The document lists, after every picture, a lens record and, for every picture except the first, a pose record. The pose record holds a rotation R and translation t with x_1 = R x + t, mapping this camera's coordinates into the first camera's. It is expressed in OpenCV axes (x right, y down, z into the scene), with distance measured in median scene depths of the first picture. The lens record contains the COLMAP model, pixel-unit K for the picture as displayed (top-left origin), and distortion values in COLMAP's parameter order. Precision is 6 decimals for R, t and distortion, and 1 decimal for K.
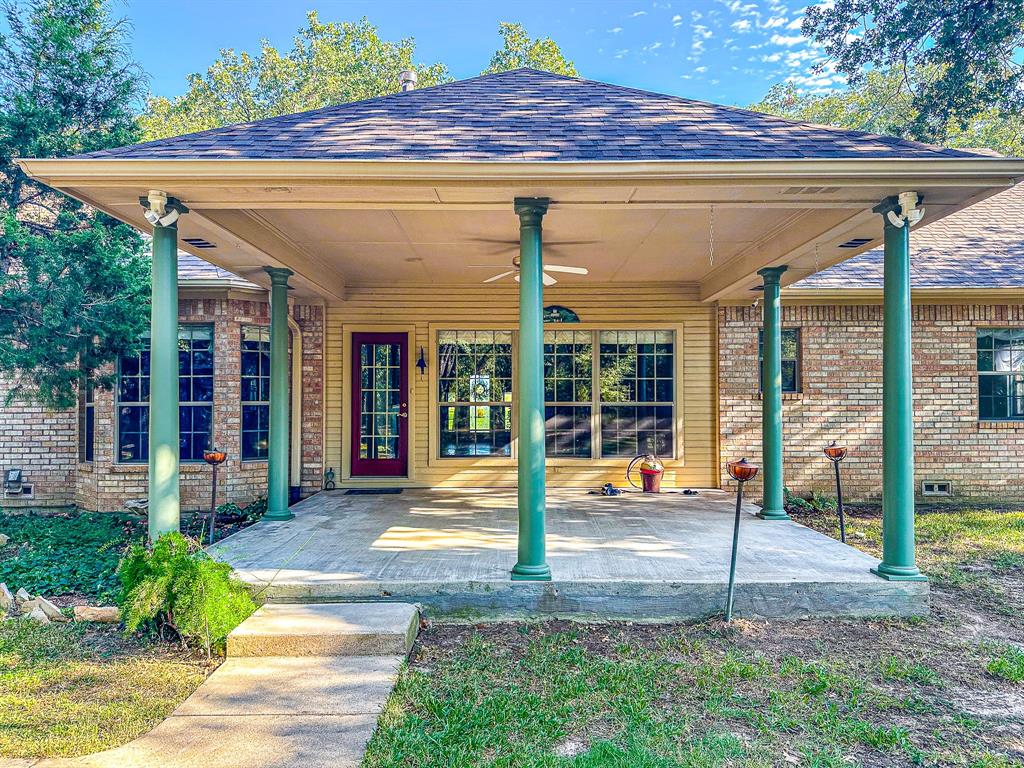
lens RADIAL K [[727.1, 0, 512.0], [0, 727.1, 384.0], [0, 0, 1]] dist [0.162405, -0.137521]
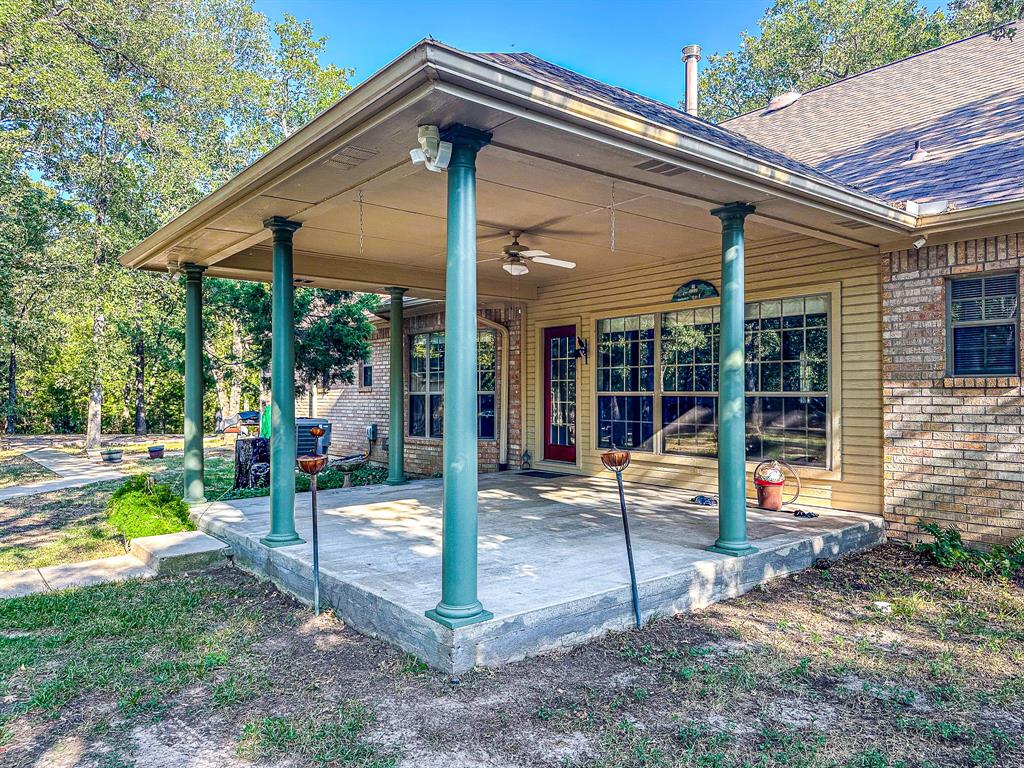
lens RADIAL K [[705.4, 0, 512.0], [0, 705.4, 384.0], [0, 0, 1]] dist [-0.000695, -0.001711]
pose [[0.618290, -0.008892, -0.785900, 0.585535], [0.018761, 0.999818, 0.003447, 0.008532], [0.785726, -0.016876, 0.618344, 0.316695]]
